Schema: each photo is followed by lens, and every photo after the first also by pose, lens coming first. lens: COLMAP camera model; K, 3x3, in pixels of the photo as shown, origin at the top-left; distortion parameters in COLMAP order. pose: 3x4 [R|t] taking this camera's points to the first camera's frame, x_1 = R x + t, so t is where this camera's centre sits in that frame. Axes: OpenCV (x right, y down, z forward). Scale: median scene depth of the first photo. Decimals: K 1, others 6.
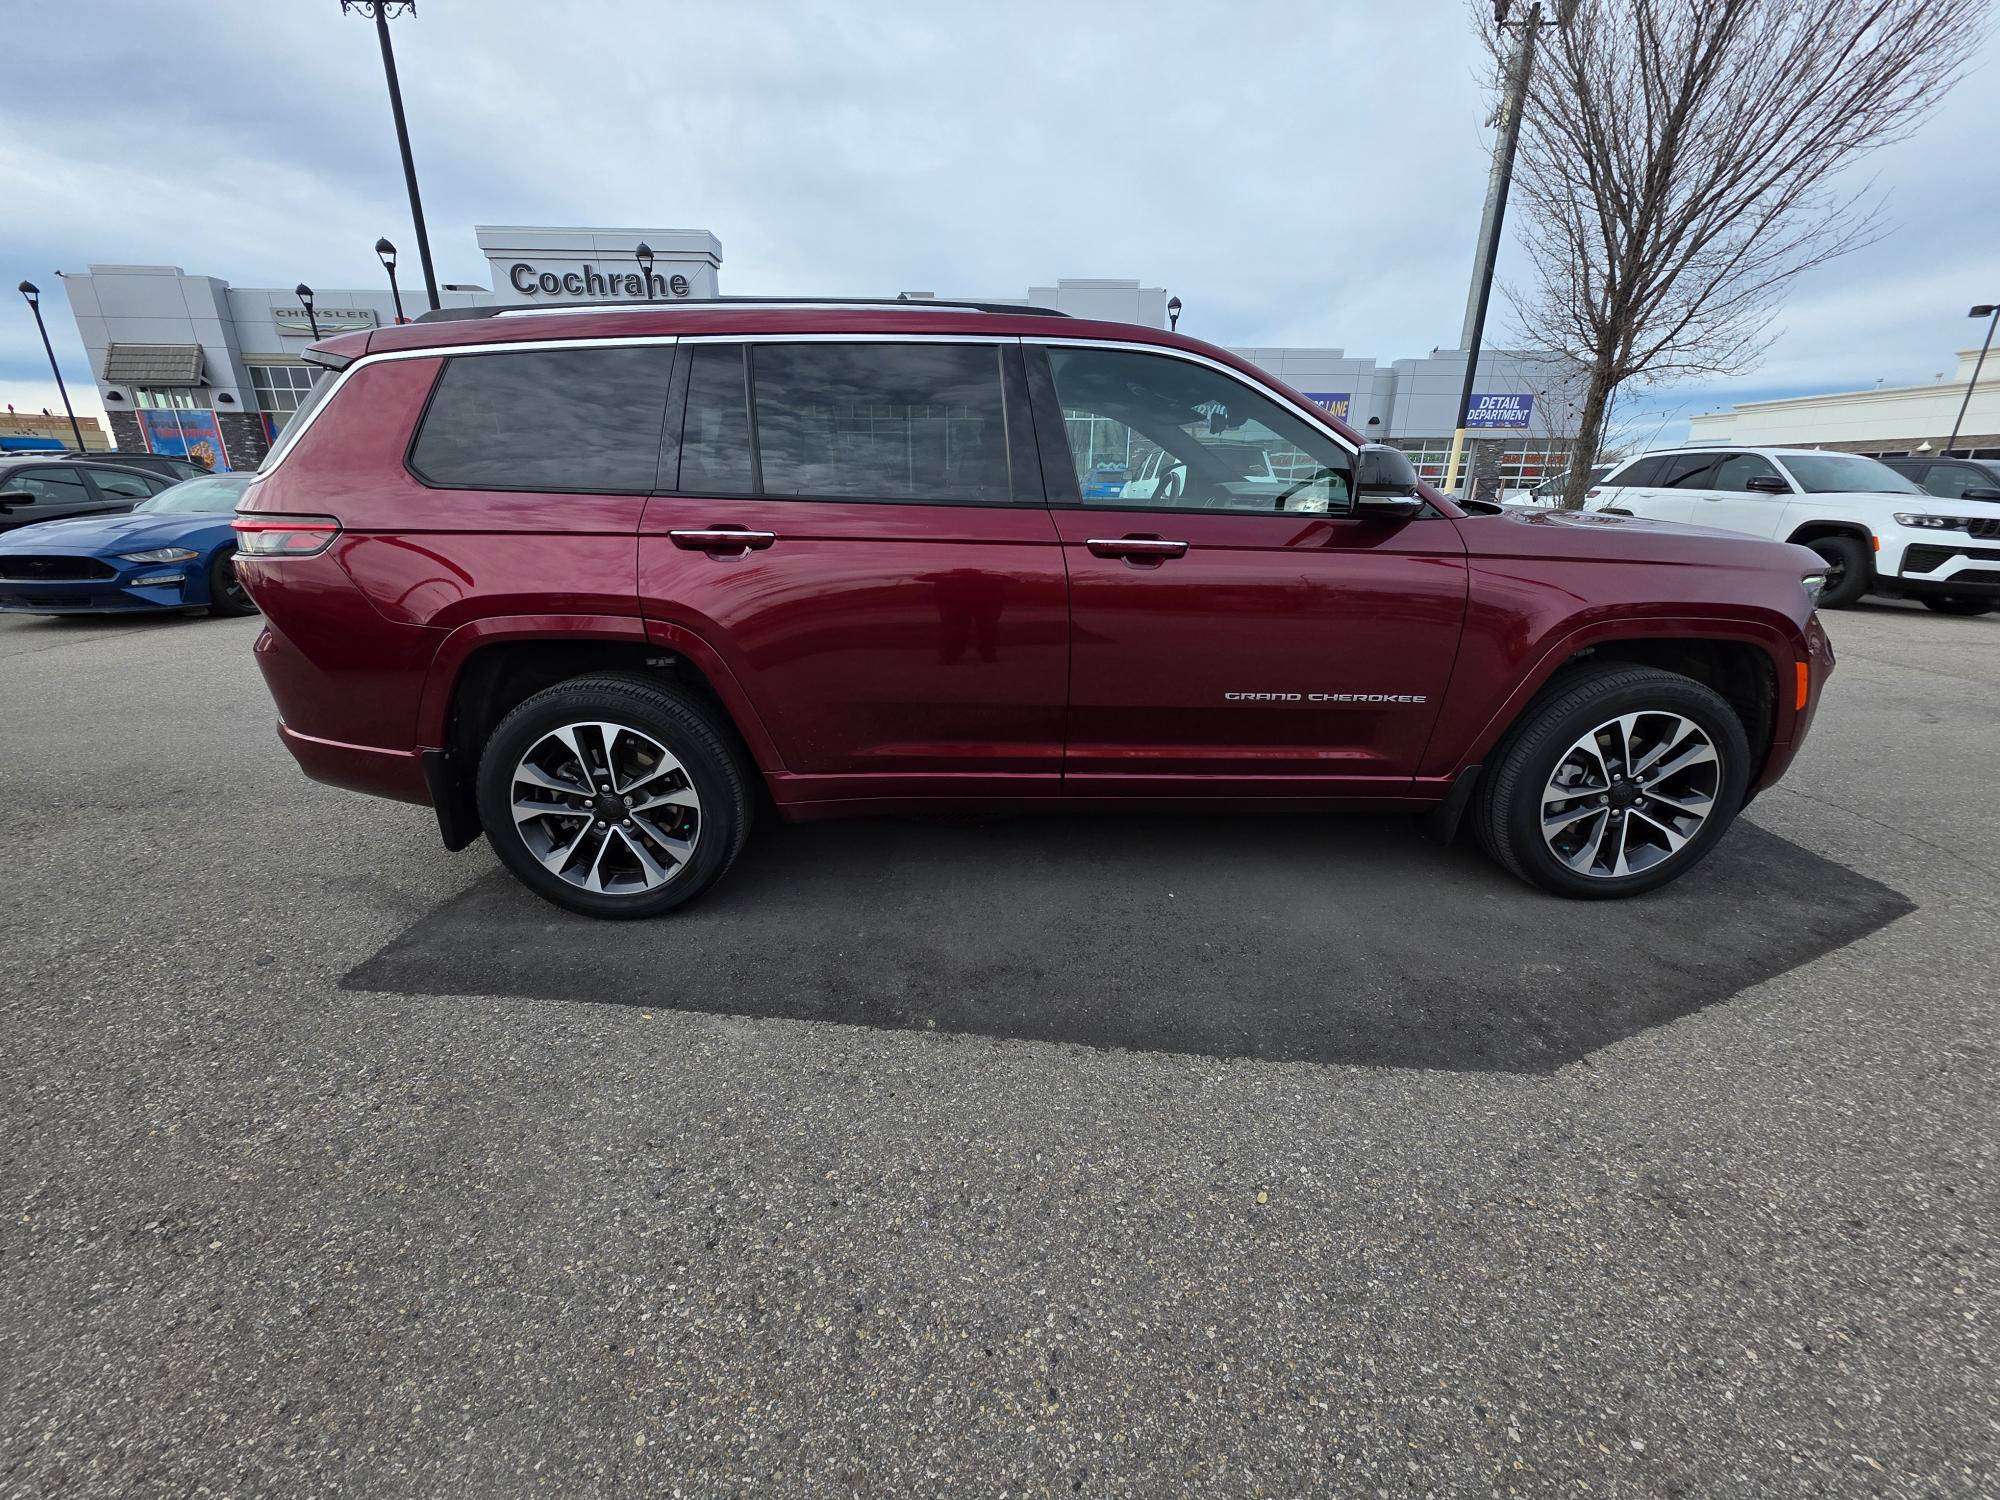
lens RADIAL K [[823.5, 0, 998.8], [0, 823.5, 780.1], [0, 0, 1]] dist [0.013556, 0.000076]
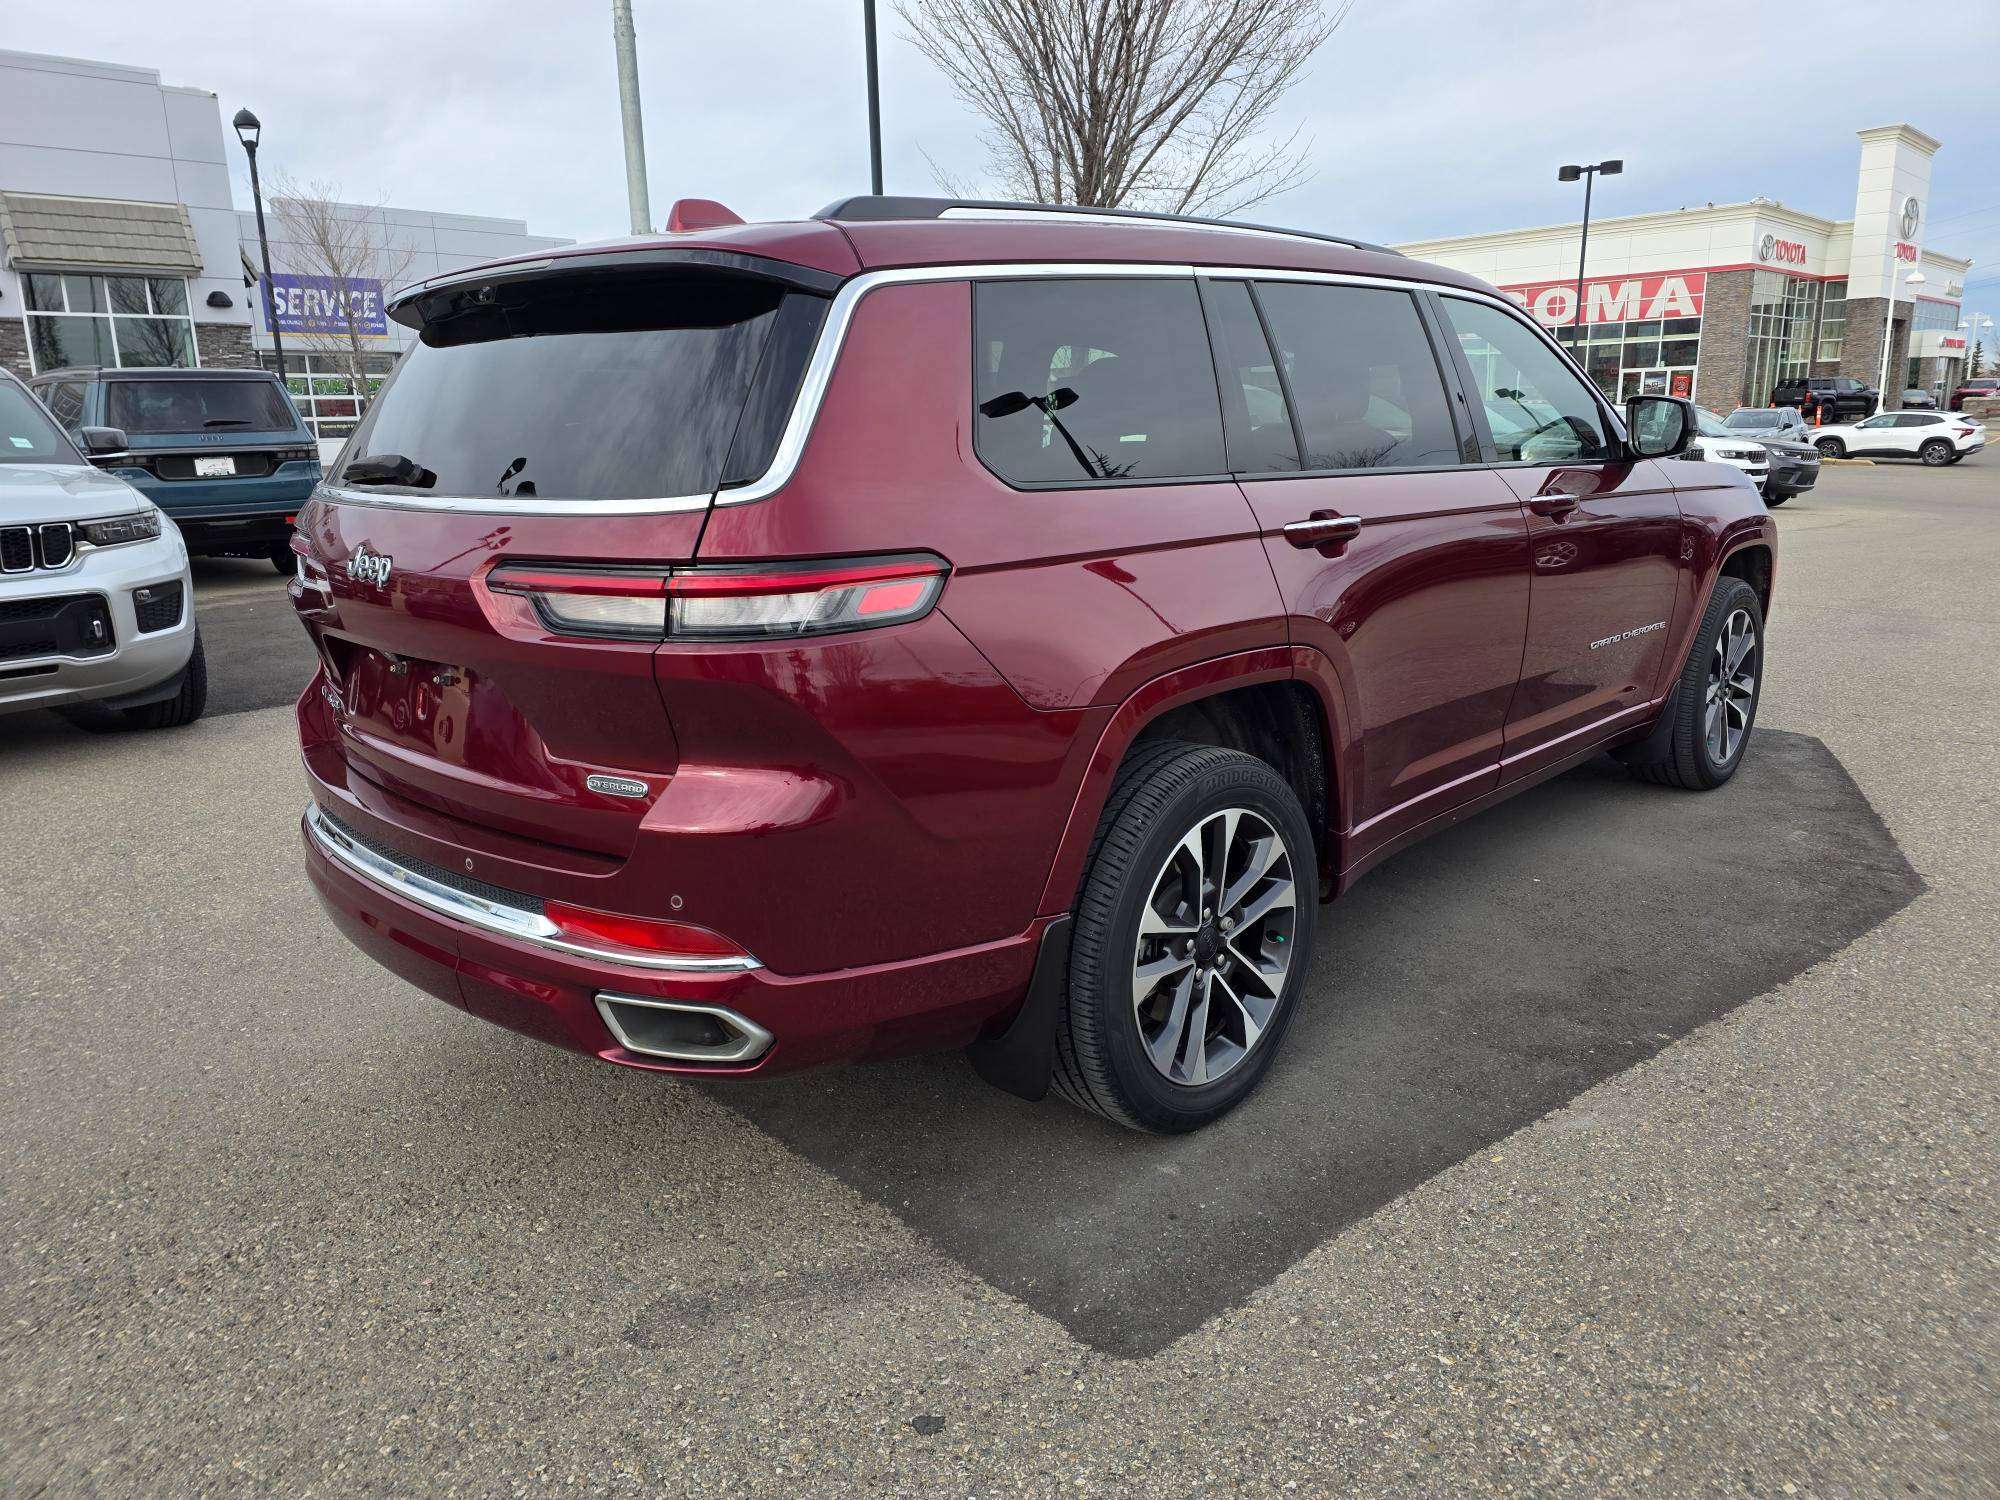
lens RADIAL K [[1463.2, 0, 1008.8], [0, 1463.2, 749.6], [0, 0, 1]] dist [0.088449, -0.080083]
pose [[0.673008, -0.182626, 0.716734, -1.472223], [0.261979, 0.965074, -0.000093, -0.166327], [-0.691685, 0.187831, 0.697346, 0.283996]]
